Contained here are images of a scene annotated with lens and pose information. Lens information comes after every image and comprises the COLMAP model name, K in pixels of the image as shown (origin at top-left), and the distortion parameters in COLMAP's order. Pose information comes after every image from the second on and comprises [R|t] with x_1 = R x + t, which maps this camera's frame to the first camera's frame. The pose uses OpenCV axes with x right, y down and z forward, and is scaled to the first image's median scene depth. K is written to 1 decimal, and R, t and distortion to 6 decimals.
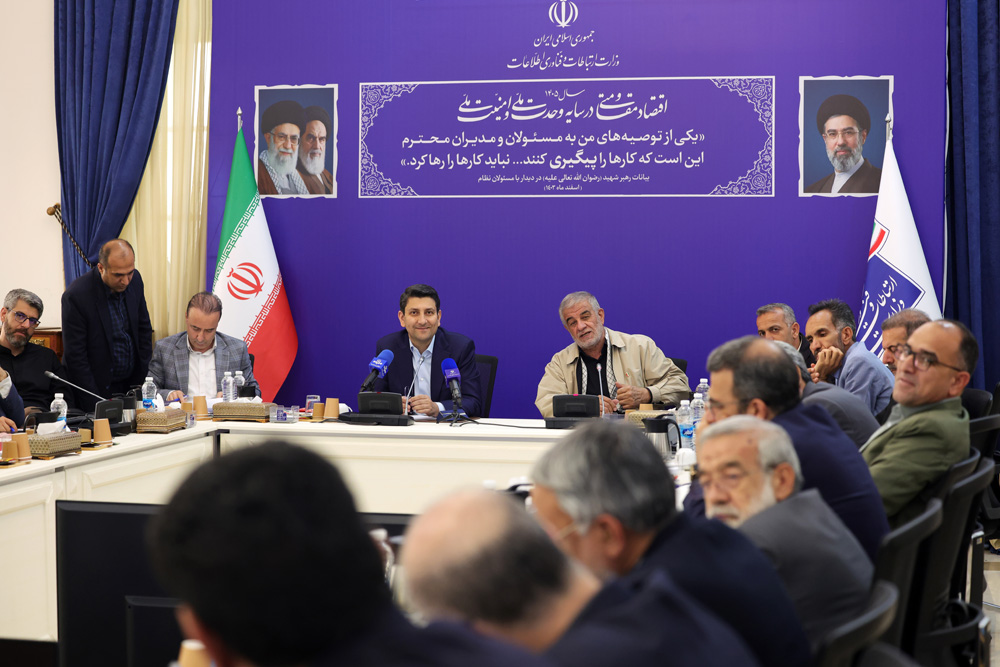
lens RADIAL K [[2028.2, 0, 508.5], [0, 2028.2, 328.0], [0, 0, 1]] dist [-0.266698, 0.000000]
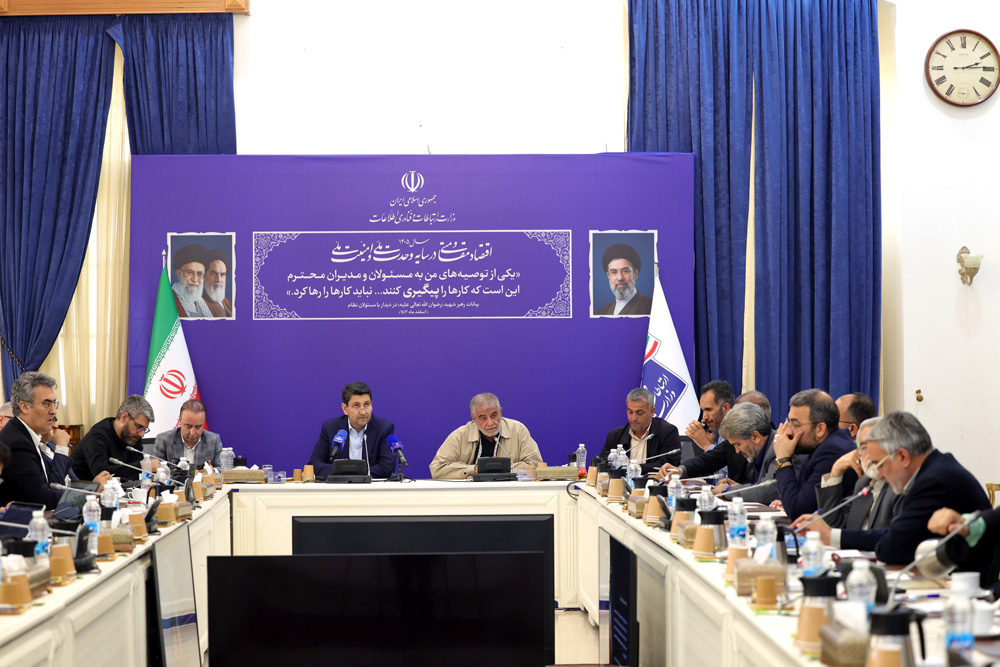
lens RADIAL K [[2028.2, 0, 495.6], [0, 2028.2, 337.4], [0, 0, 1]] dist [-0.266698, 0.000000]
pose [[0.958293, -0.003116, 0.285771, -0.304339], [0.020949, 0.998016, -0.059368, 0.028088], [-0.285019, 0.062879, 0.956457, -0.294640]]
